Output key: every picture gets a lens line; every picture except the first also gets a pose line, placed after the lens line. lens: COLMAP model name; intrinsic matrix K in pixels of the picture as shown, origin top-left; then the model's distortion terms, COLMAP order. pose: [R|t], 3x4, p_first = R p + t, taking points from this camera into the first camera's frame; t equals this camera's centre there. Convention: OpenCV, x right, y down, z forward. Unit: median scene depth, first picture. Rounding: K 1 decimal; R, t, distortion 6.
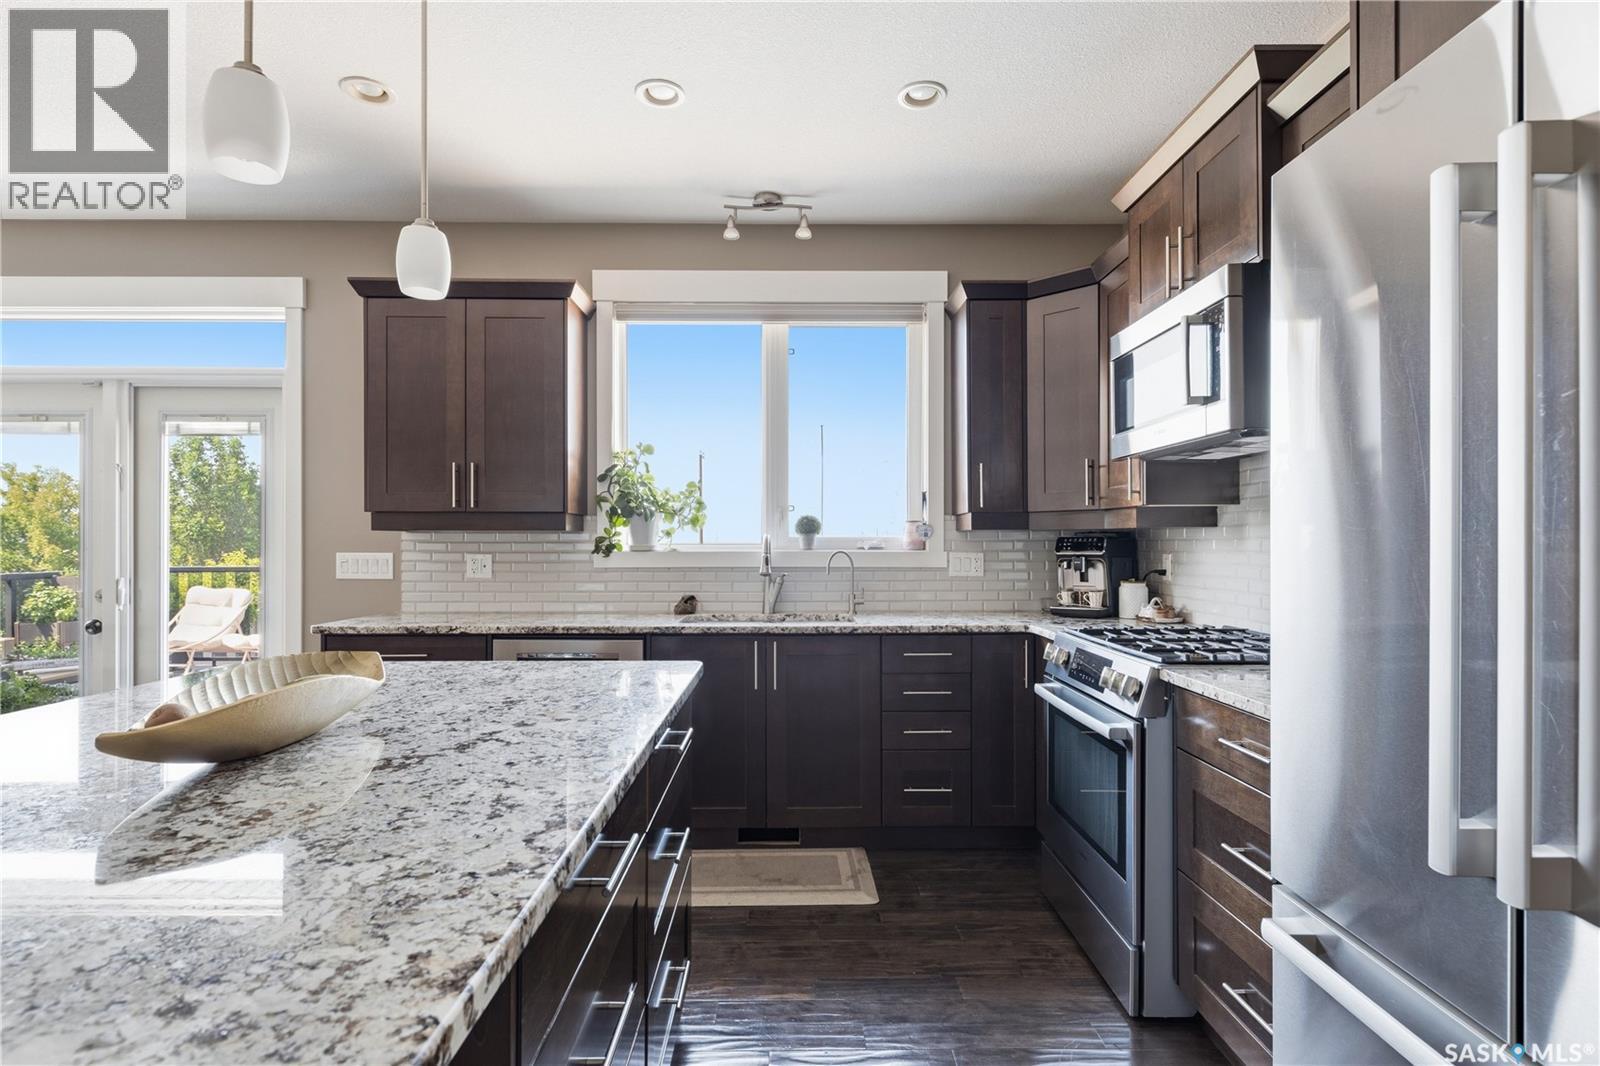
lens RADIAL K [[730.5, 0, 801.3], [0, 730.5, 545.4], [0, 0, 1]] dist [0.008563, -0.001933]
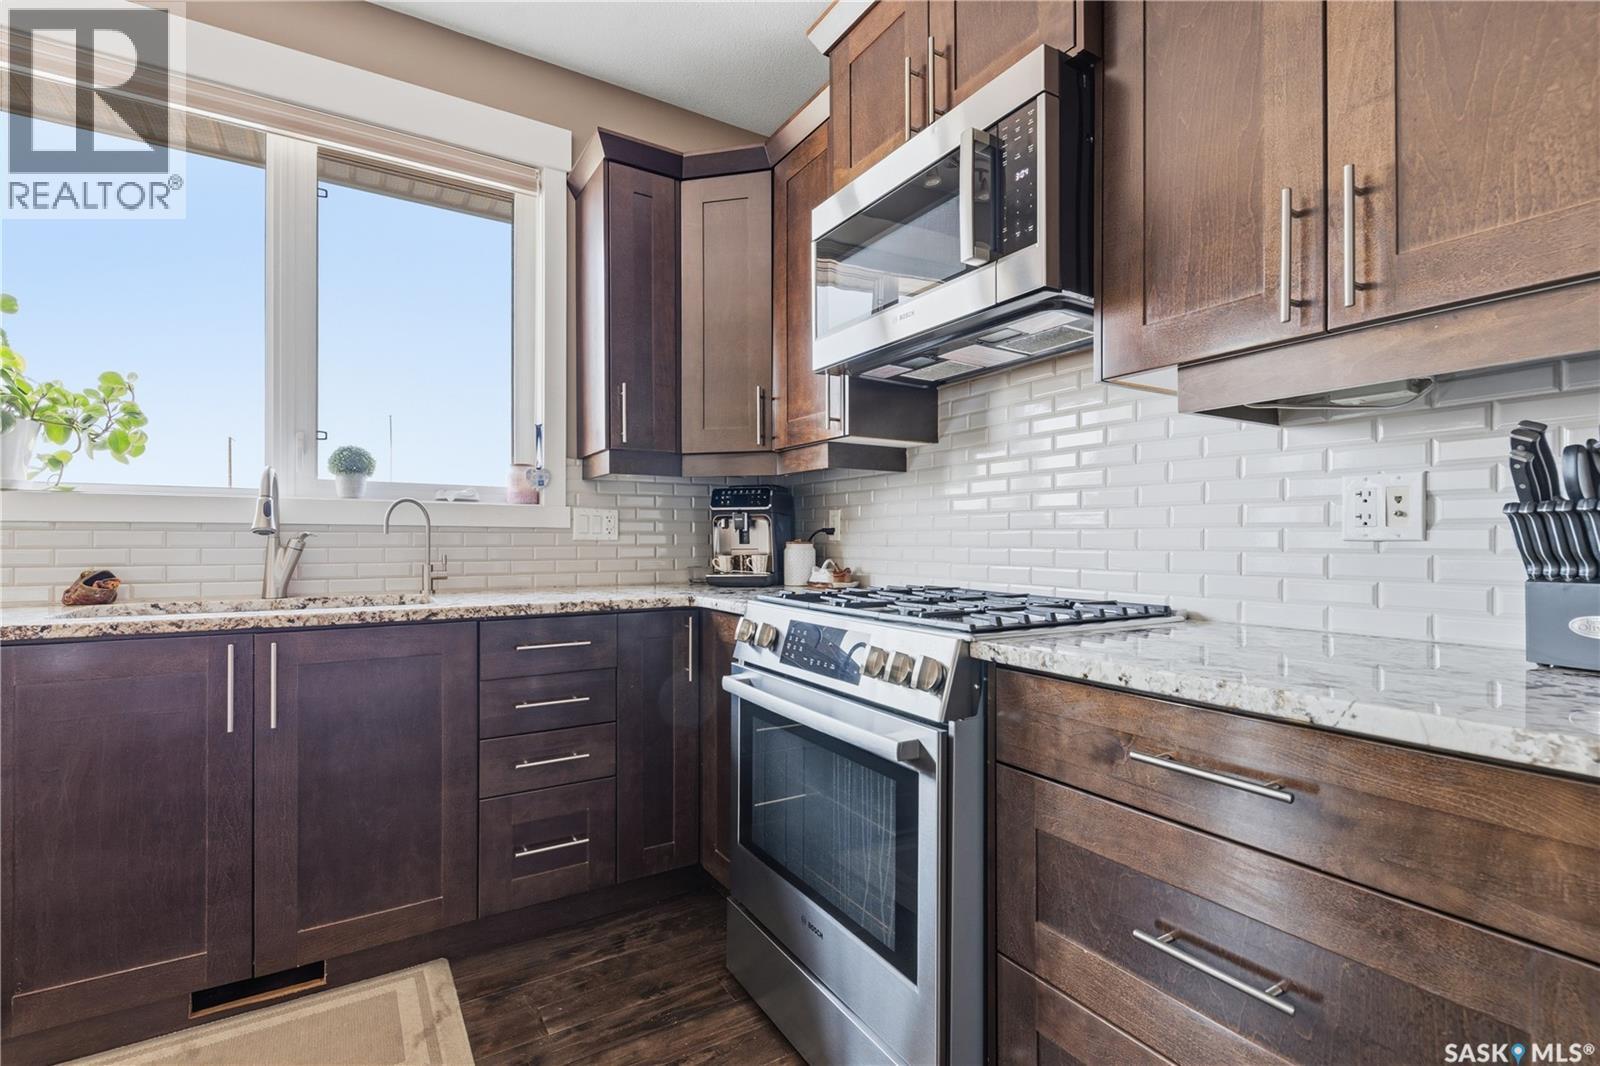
lens RADIAL K [[730.5, 0, 797.0], [0, 730.5, 537.8], [0, 0, 1]] dist [0.008563, -0.001933]
pose [[0.858556, 0.004093, 0.512703, 0.018237], [-0.008152, 0.999951, 0.005668, 0.041027], [-0.512655, -0.009046, 0.858547, 0.285665]]
